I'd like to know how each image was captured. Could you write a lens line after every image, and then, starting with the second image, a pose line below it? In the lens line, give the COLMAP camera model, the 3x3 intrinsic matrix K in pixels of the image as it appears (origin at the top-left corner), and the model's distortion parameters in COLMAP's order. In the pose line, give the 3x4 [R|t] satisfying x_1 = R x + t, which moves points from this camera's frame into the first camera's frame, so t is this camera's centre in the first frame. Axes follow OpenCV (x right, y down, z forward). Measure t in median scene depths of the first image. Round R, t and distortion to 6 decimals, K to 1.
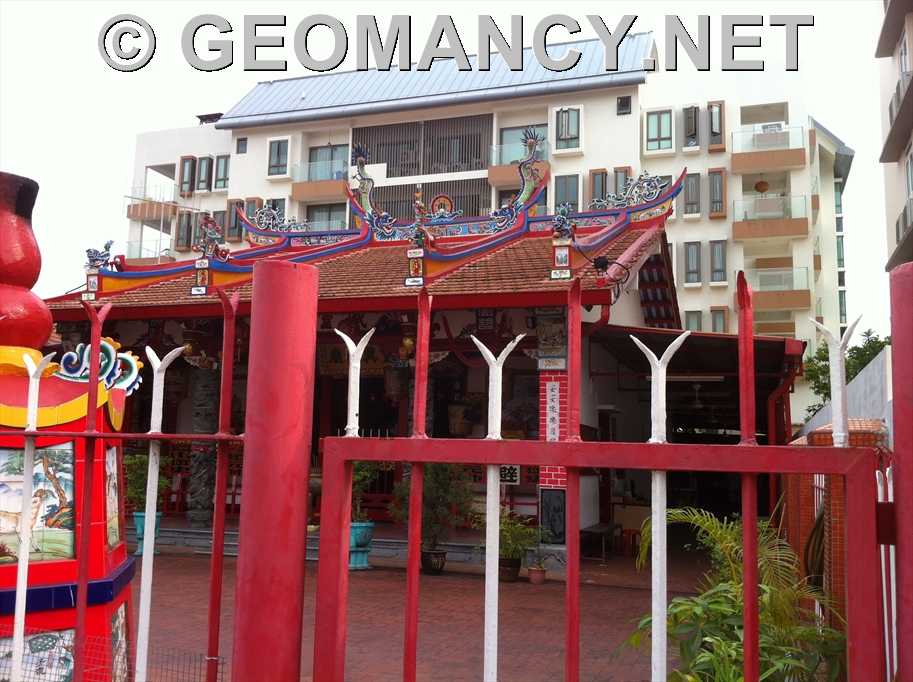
lens RADIAL K [[859.8, 0, 456.5], [0, 859.8, 341.0], [0, 0, 1]] dist [0.094137, -0.286681]
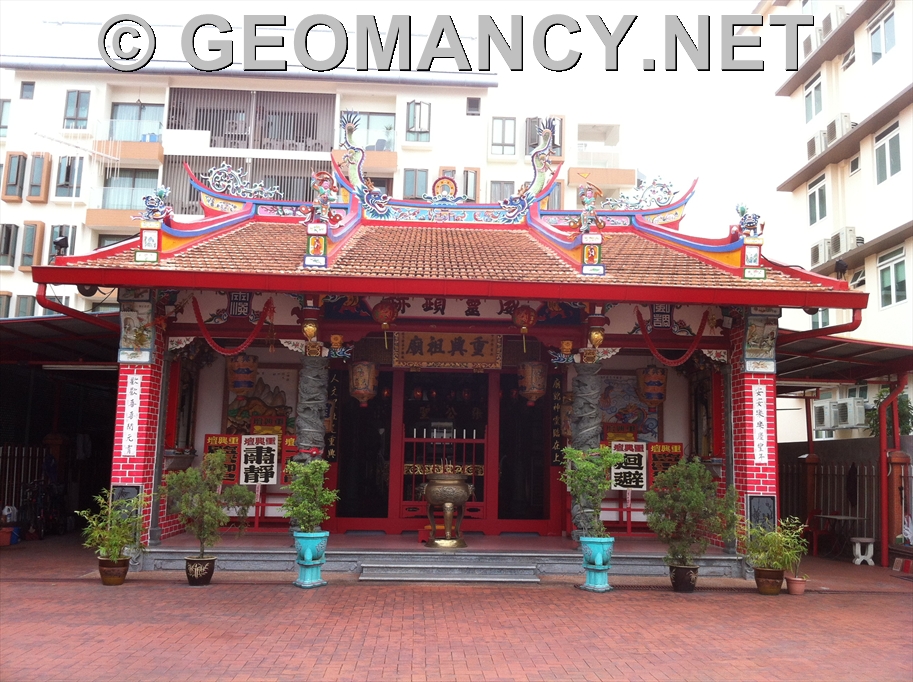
lens RADIAL K [[859.8, 0, 456.5], [0, 859.8, 341.0], [0, 0, 1]] dist [0.094137, -0.286681]
pose [[0.934029, 0.046335, 0.354178, -0.171035], [-0.047704, 0.998850, -0.004868, 0.005981], [-0.353996, -0.012349, 0.935165, 0.066615]]
